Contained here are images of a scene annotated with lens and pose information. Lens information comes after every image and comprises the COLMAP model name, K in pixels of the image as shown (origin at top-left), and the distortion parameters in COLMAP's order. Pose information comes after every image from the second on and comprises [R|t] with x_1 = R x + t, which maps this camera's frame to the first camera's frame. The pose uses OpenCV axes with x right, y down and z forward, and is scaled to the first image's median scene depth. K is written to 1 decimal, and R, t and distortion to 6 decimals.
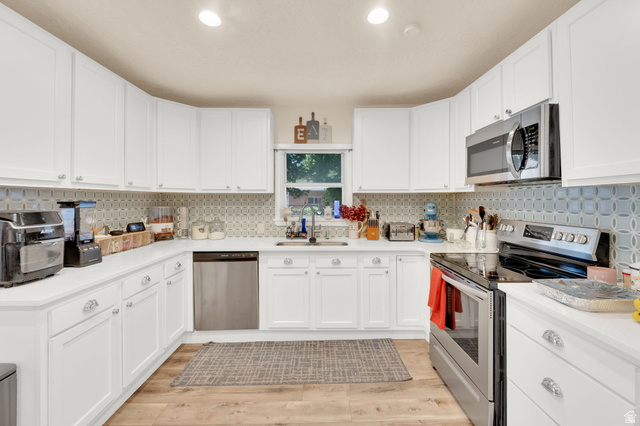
lens RADIAL K [[256.6, 0, 320.2], [0, 256.6, 201.4], [0, 0, 1]] dist [-0.005711, 0.000881]
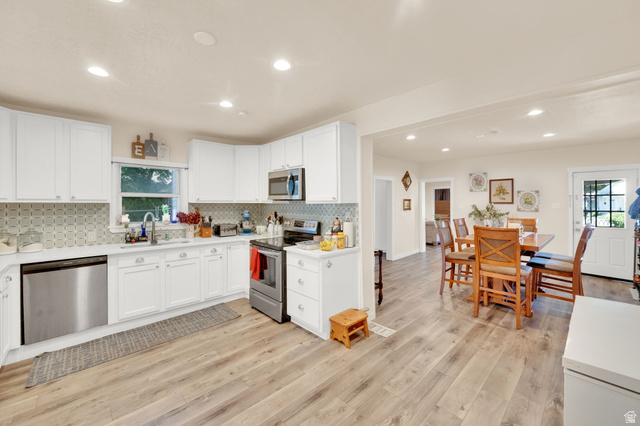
lens RADIAL K [[256.6, 0, 320.4], [0, 256.6, 205.3], [0, 0, 1]] dist [-0.005711, 0.000881]
pose [[0.733921, -0.003277, 0.679227, -0.318100], [0.001921, 0.999994, 0.002749, -0.026227], [-0.679232, -0.000713, 0.733923, -0.467213]]
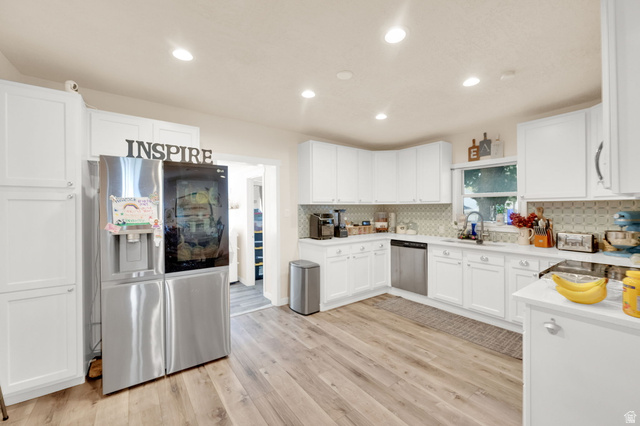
lens RADIAL K [[256.6, 0, 322.0], [0, 256.6, 212.1], [0, 0, 1]] dist [-0.005711, 0.000881]
pose [[0.591792, 0.010421, -0.806023, 0.589455], [0.003032, 0.999881, 0.015154, -0.009052], [0.806085, -0.011412, 0.591690, -0.356924]]
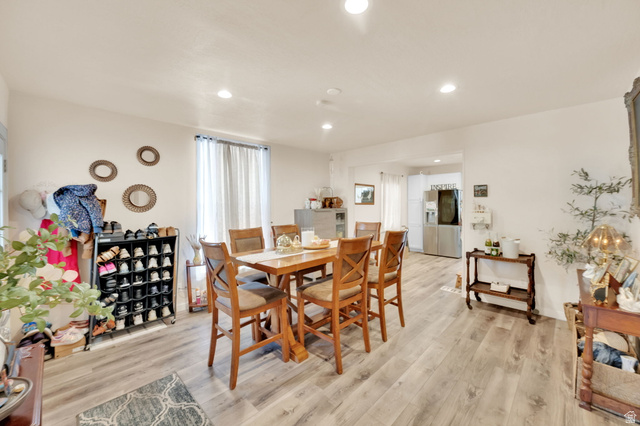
lens RADIAL K [[256.6, 0, 321.6], [0, 256.6, 213.0], [0, 0, 1]] dist [-0.005711, 0.000881]
pose [[-0.701630, 0.037320, -0.711563, 2.570097], [0.016824, 0.999217, 0.035818, -0.042465], [0.712343, 0.013160, -0.701709, 0.823998]]
